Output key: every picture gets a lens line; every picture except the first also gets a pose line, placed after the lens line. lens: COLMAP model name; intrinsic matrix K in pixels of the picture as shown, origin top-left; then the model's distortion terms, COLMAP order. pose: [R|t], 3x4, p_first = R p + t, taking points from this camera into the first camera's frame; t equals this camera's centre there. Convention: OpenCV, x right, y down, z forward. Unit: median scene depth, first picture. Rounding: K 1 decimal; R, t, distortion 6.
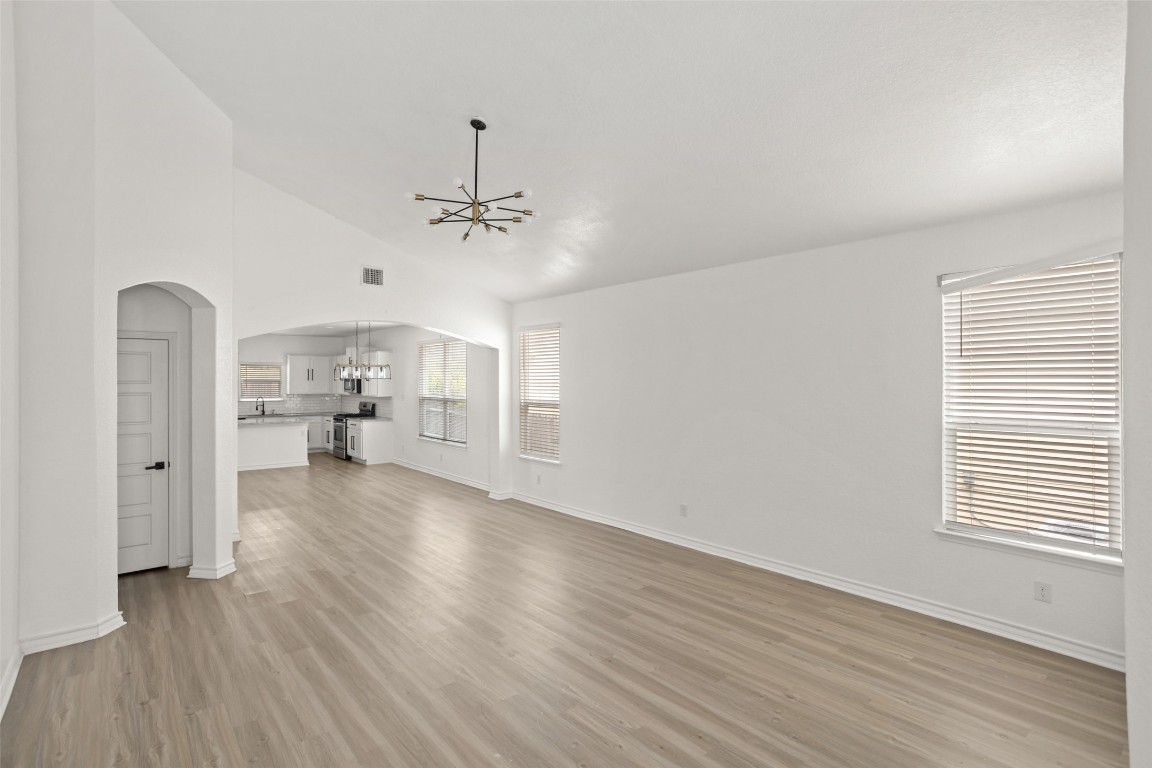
lens RADIAL K [[579.9, 0, 571.6], [0, 579.9, 381.0], [0, 0, 1]] dist [-0.032627, 0.001476]
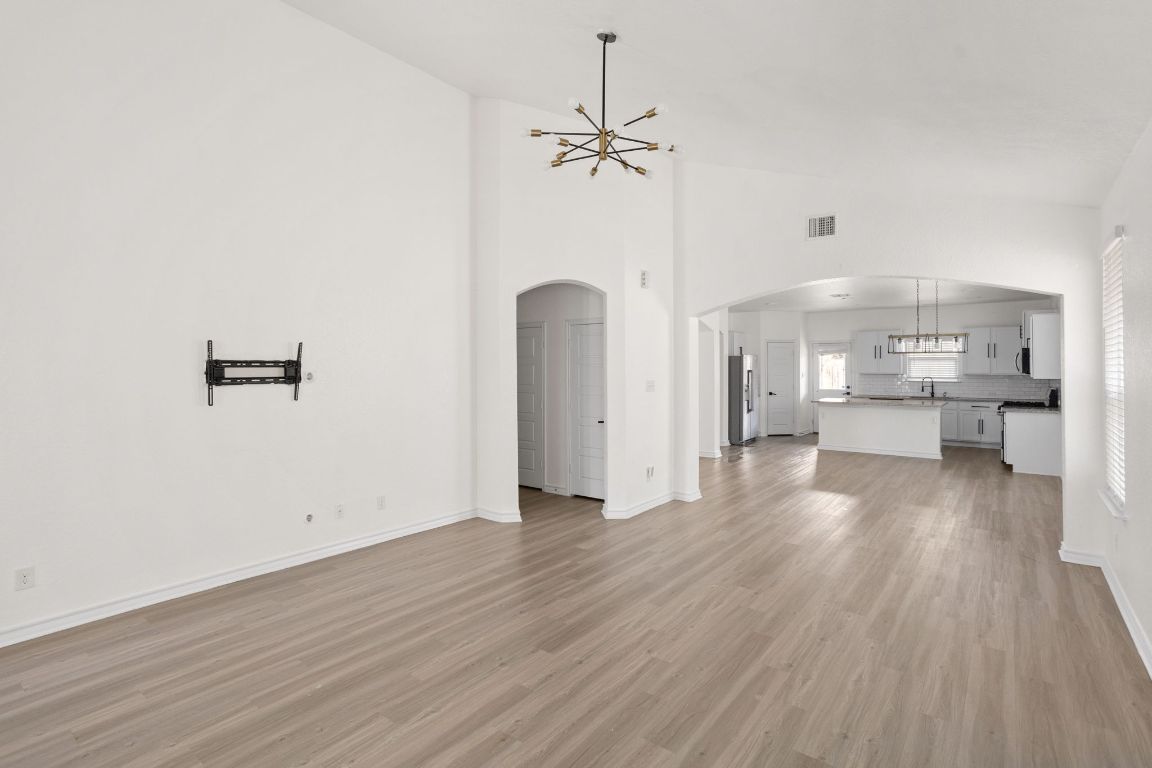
lens RADIAL K [[551.8, 0, 521.6], [0, 551.8, 360.3], [0, 0, 1]] dist [-0.006716, -0.000516]
pose [[0.176477, -0.005146, -0.984291, 0.354534], [-0.002120, 0.999982, -0.005608, 0.015949], [0.984302, 0.003077, 0.176463, 0.441371]]
